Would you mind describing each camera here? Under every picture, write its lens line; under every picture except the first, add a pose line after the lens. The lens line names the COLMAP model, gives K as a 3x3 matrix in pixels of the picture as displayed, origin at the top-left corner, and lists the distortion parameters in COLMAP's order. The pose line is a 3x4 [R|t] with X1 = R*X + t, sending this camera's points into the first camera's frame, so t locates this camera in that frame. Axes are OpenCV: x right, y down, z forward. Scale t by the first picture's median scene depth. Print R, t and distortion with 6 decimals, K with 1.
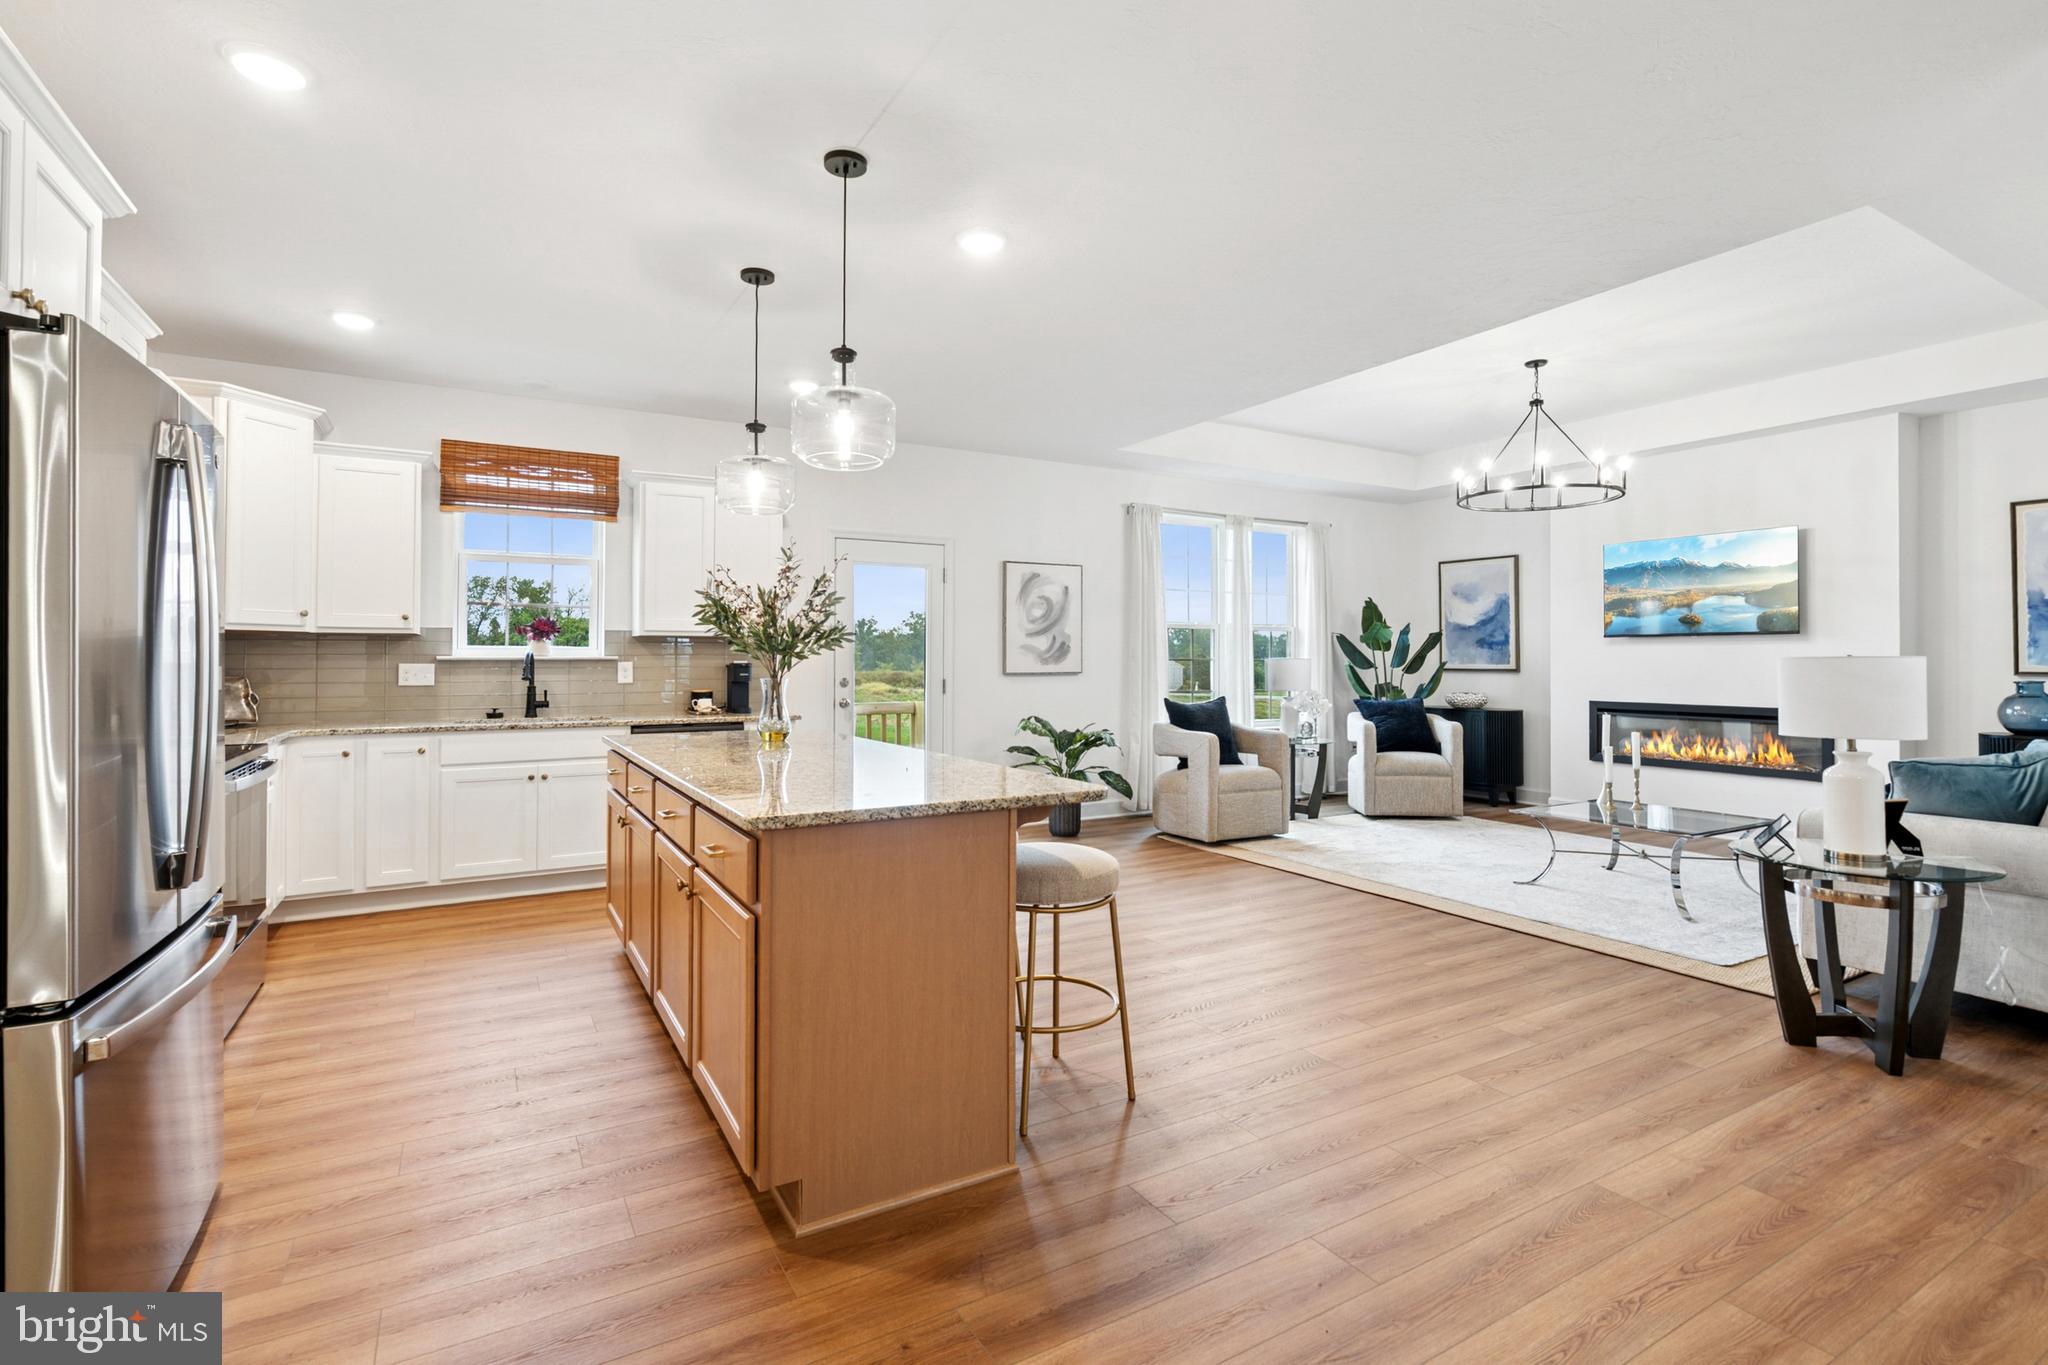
lens RADIAL K [[946.7, 0, 1015.6], [0, 946.7, 640.7], [0, 0, 1]] dist [-0.006866, 0.004155]
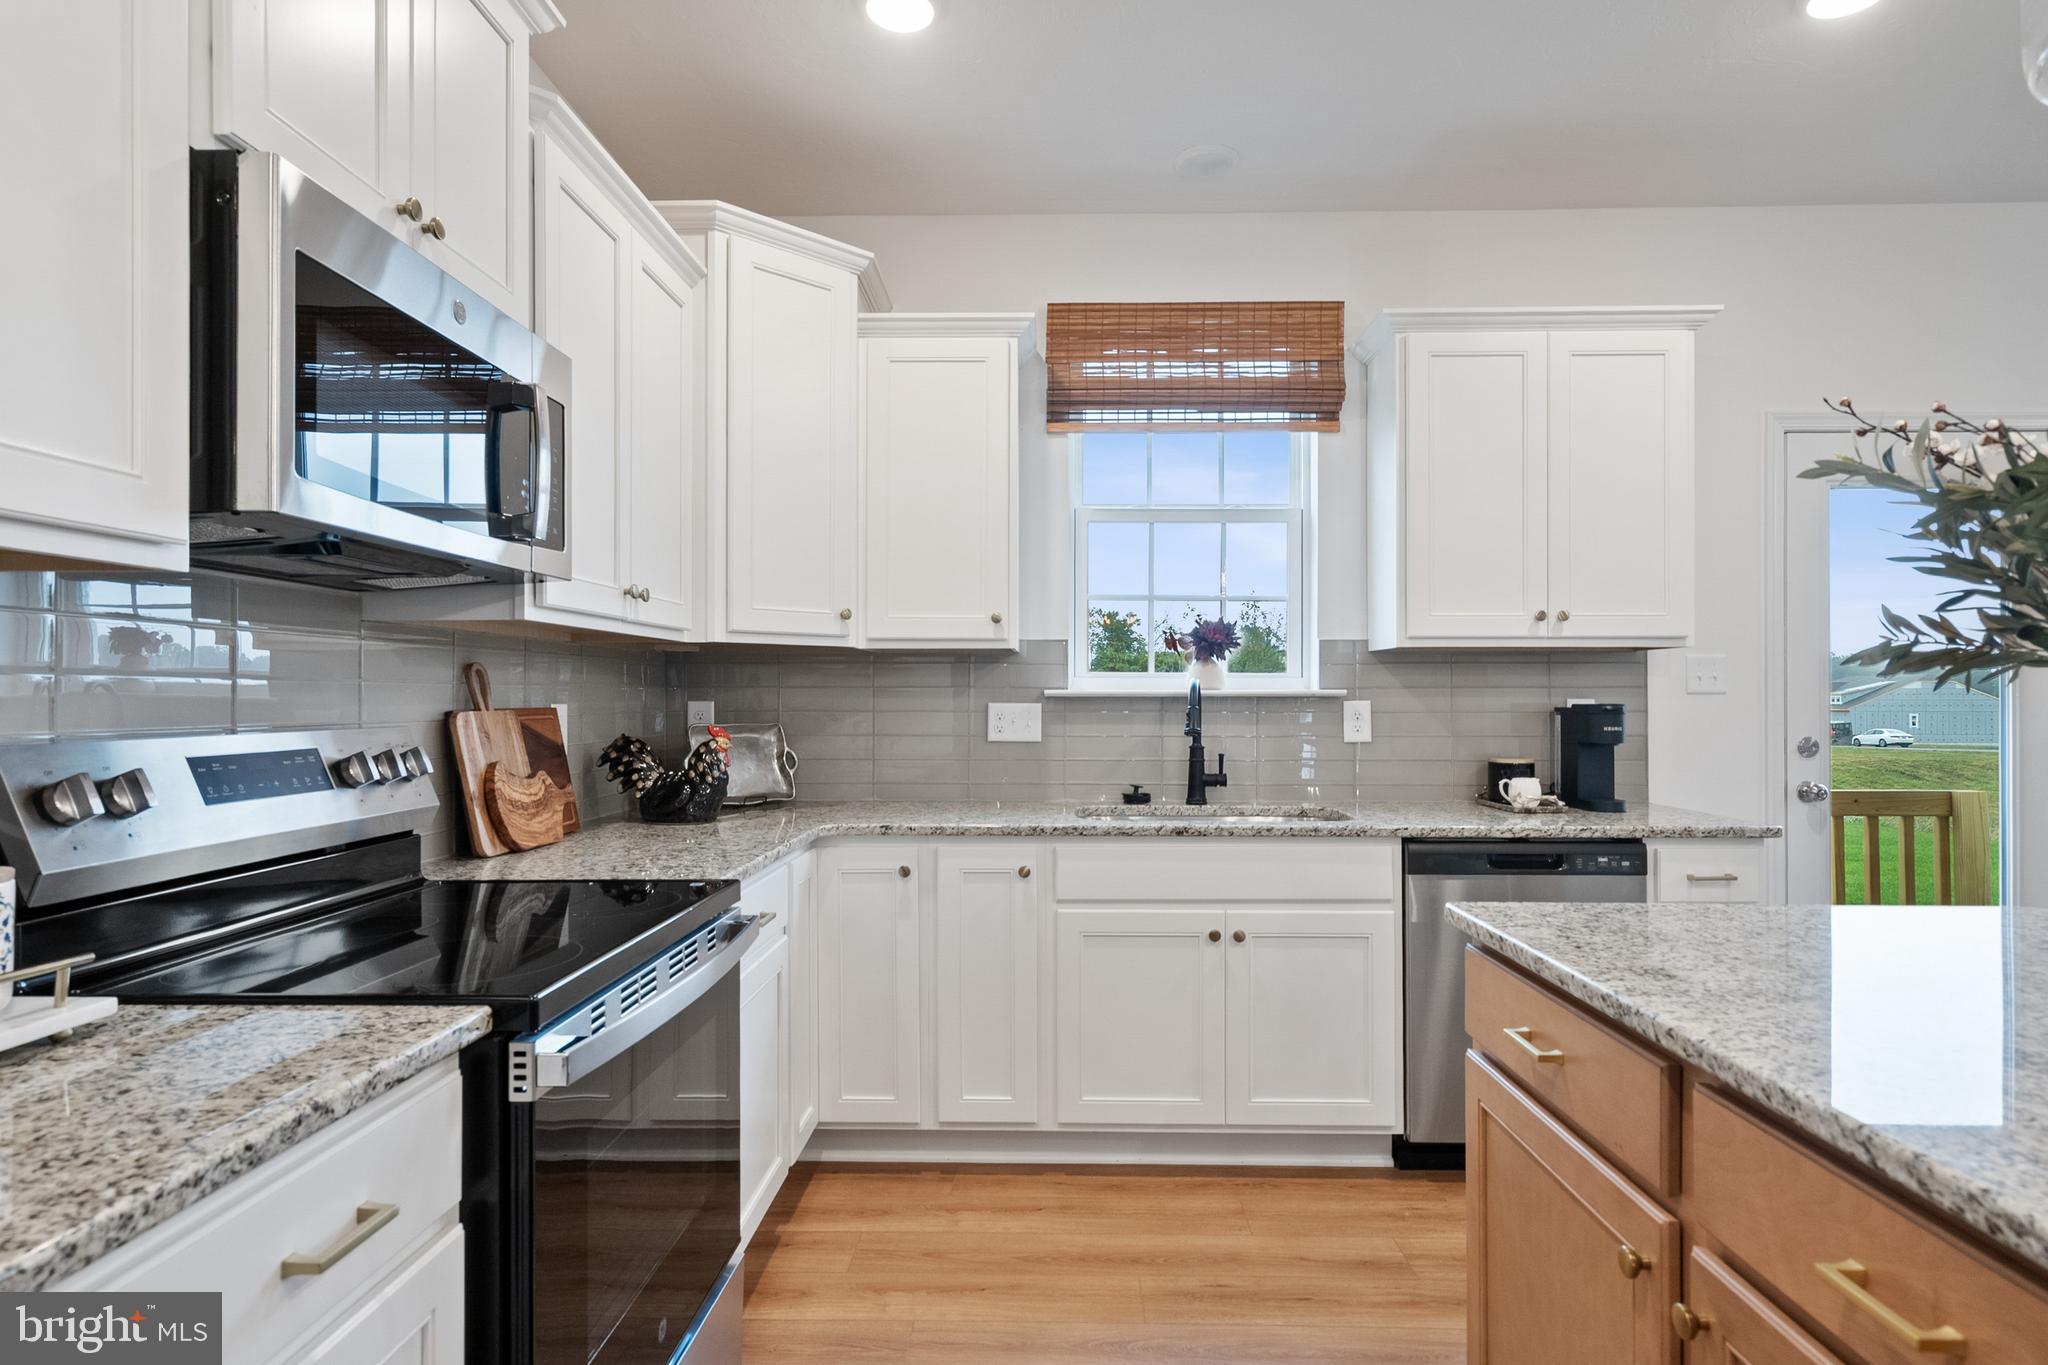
lens RADIAL K [[1089.4, 0, 1026.5], [0, 1089.4, 693.6], [0, 0, 1]] dist [-0.006463, 0.003550]
pose [[0.852609, 0.000022, -0.522549, -0.257516], [0.009285, 0.999841, 0.015192, 0.007688], [0.522467, -0.017805, 0.852474, 0.402132]]
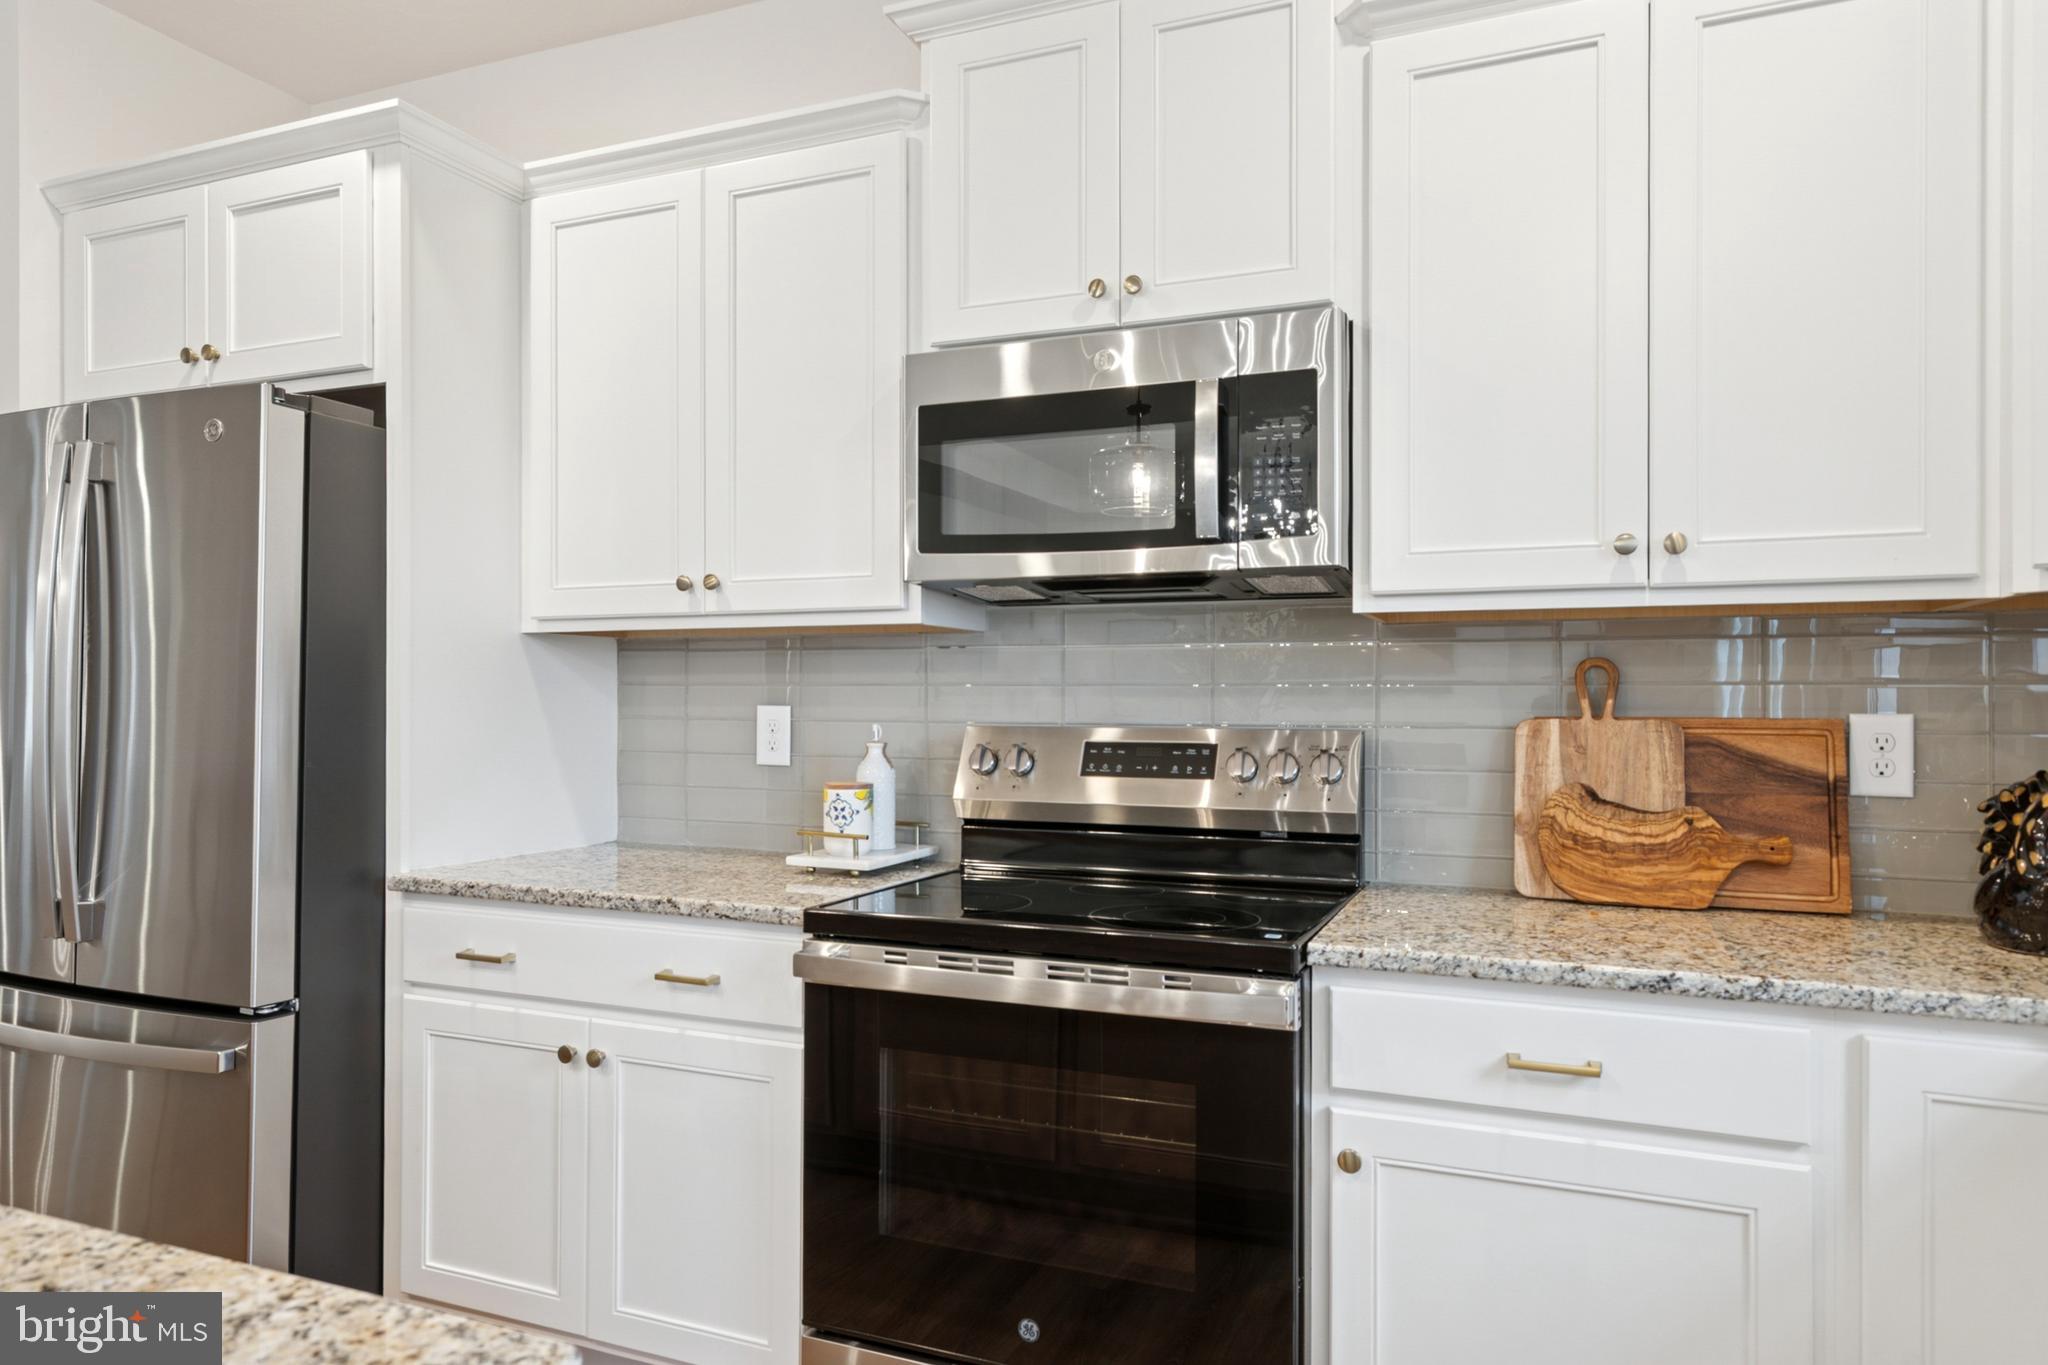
lens RADIAL K [[1292.6, 0, 1008.3], [0, 1292.6, 692.1], [0, 0, 1]] dist [0.004271, 0.001594]
pose [[-0.794004, -0.006342, -0.607880, -0.276486], [0.008505, 0.999732, -0.021539, 0.017135], [0.607853, -0.022272, -0.793737, 0.837970]]
